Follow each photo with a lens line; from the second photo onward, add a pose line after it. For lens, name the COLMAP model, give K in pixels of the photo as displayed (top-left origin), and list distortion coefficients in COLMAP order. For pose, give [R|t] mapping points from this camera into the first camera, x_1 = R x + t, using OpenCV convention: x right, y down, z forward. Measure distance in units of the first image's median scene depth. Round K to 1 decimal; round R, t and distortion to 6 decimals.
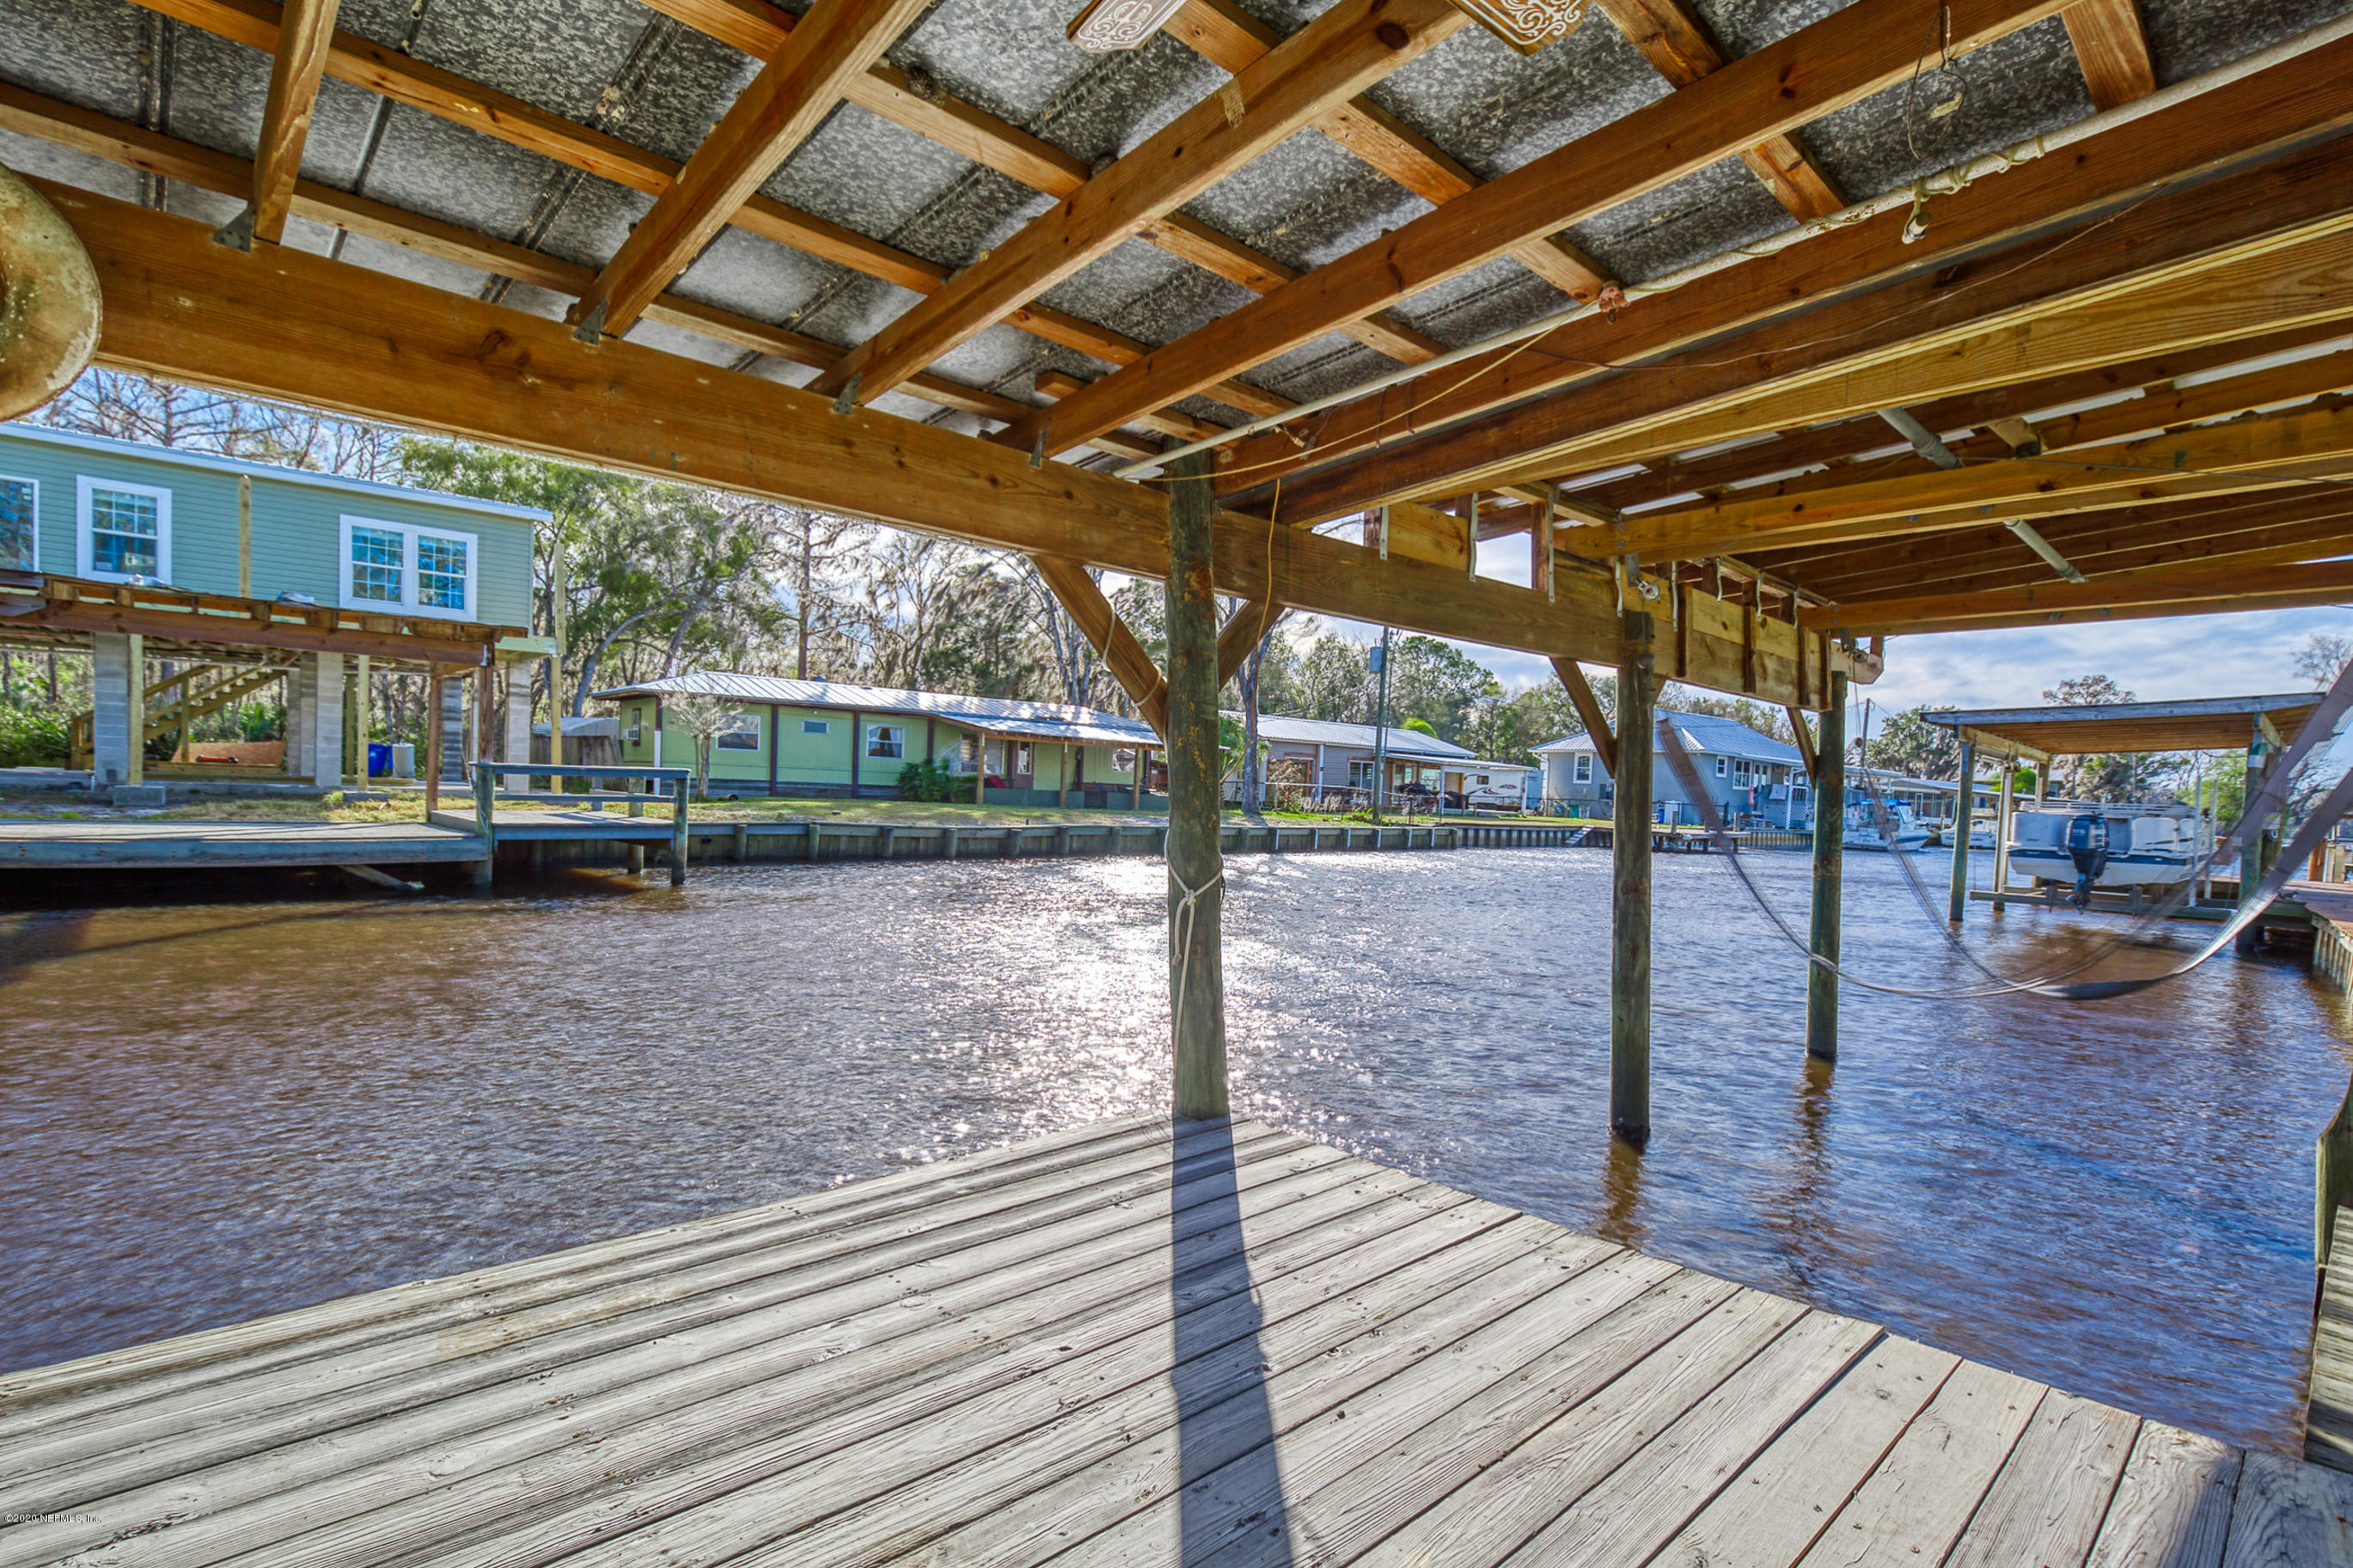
lens RADIAL K [[1131.6, 0, 1215.3], [0, 1131.6, 820.6], [0, 0, 1]] dist [-0.001660, -0.001523]
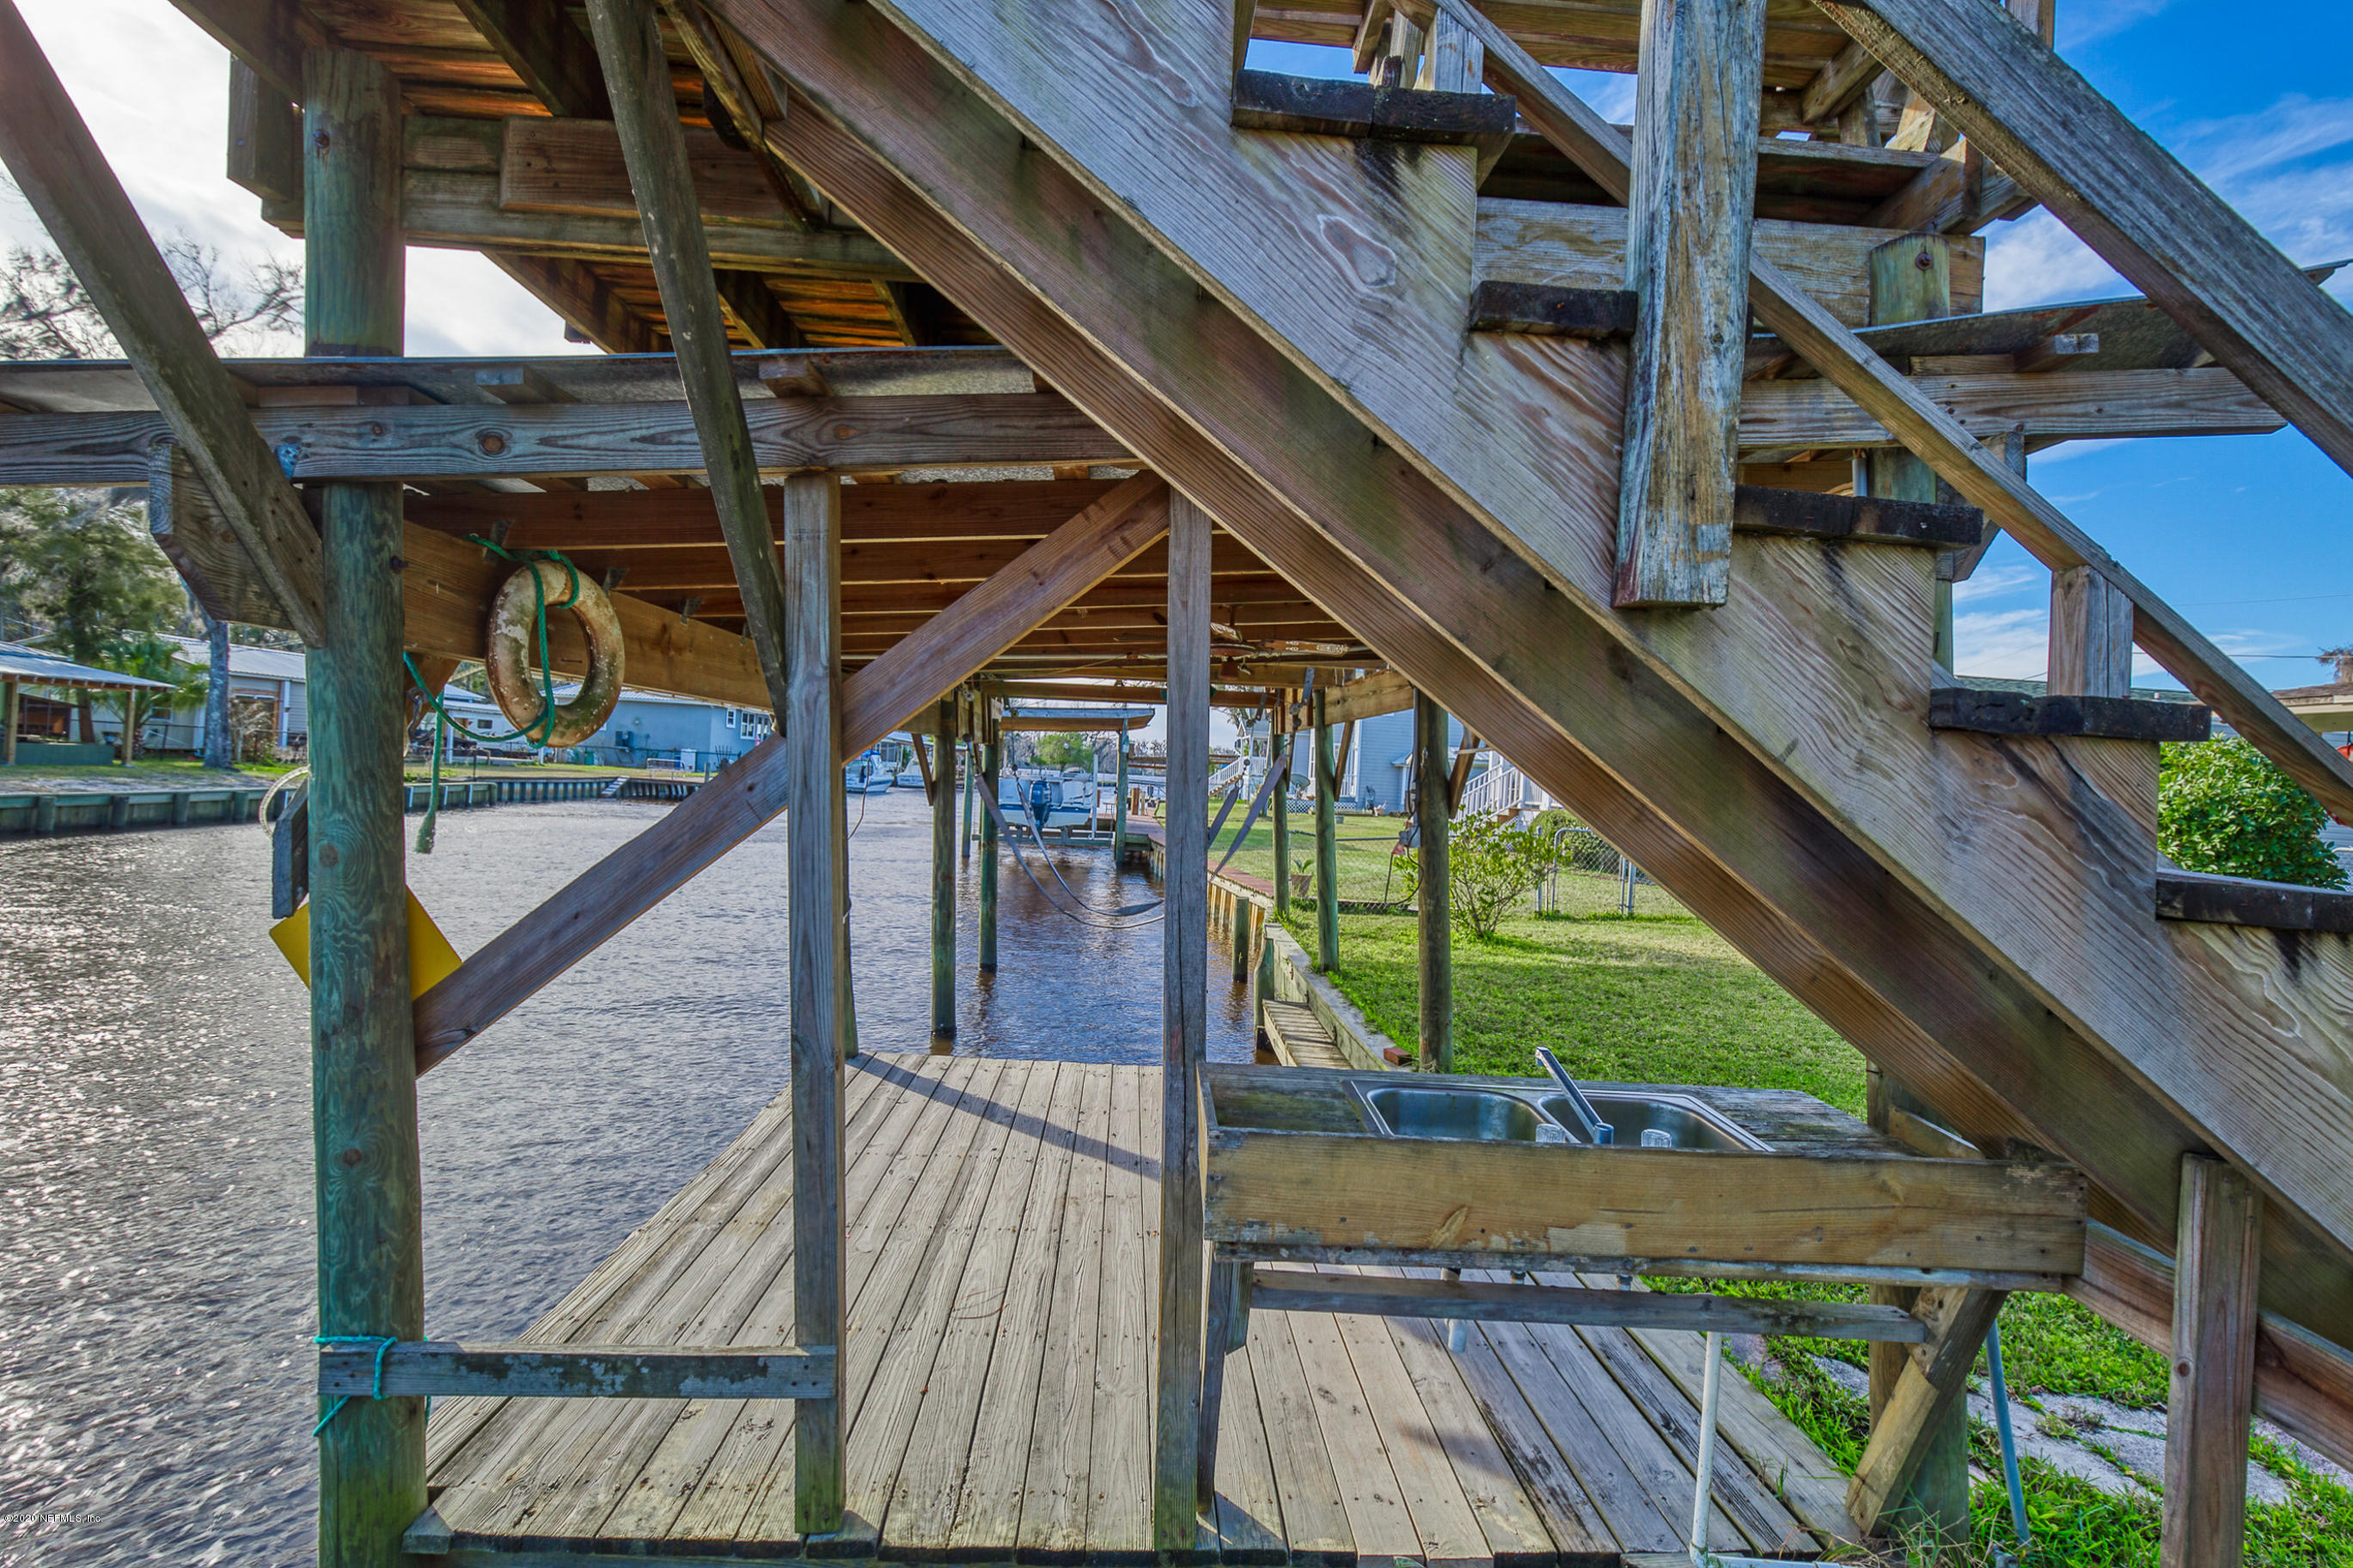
lens RADIAL K [[1067.5, 0, 1184.1], [0, 1067.5, 746.9], [0, 0, 1]] dist [-0.019002, 0.007592]
pose [[0.656701, 0.013414, 0.754032, -0.136817], [-0.005757, 0.999902, -0.012774, -0.026040], [-0.754129, 0.004047, 0.656714, -0.056772]]
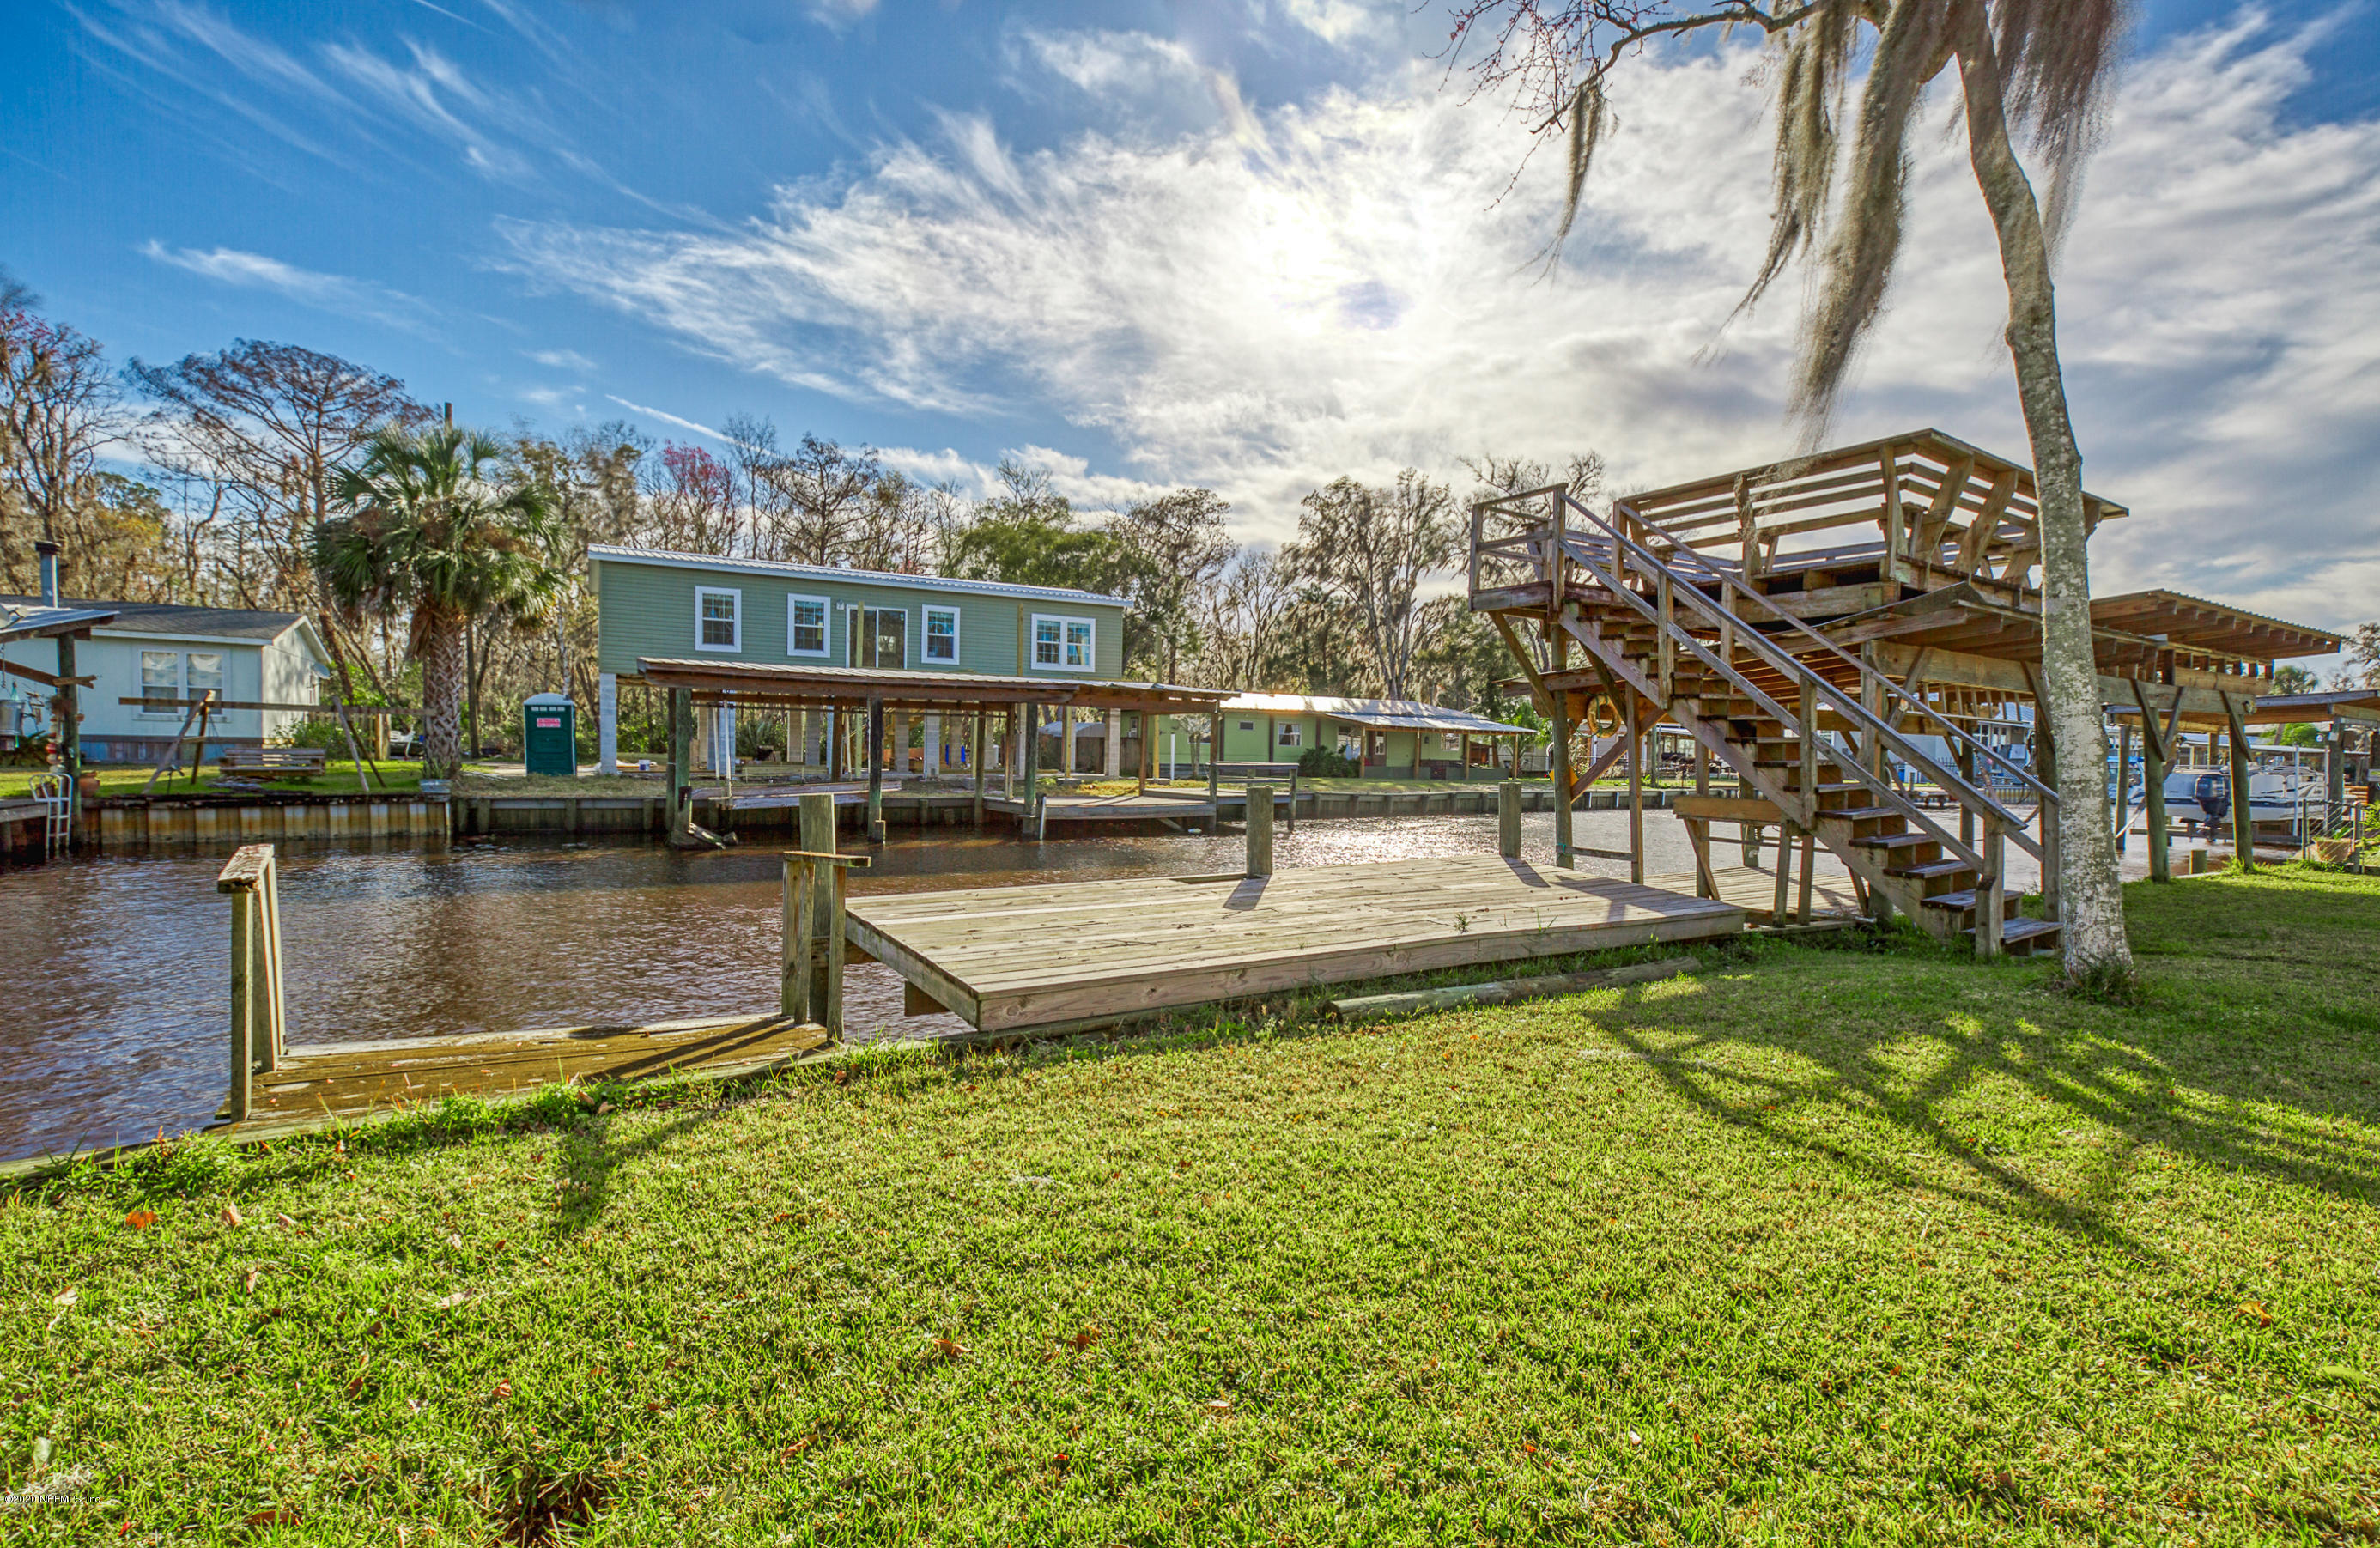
lens RADIAL K [[1065.0, 0, 1225.6], [0, 1065.0, 783.1], [0, 0, 1]] dist [-0.005723, -0.001022]
pose [[0.981191, -0.016513, -0.192331, -0.174415], [0.015806, 0.999862, -0.005209, -0.005502], [0.192391, 0.002071, 0.981316, -0.464043]]
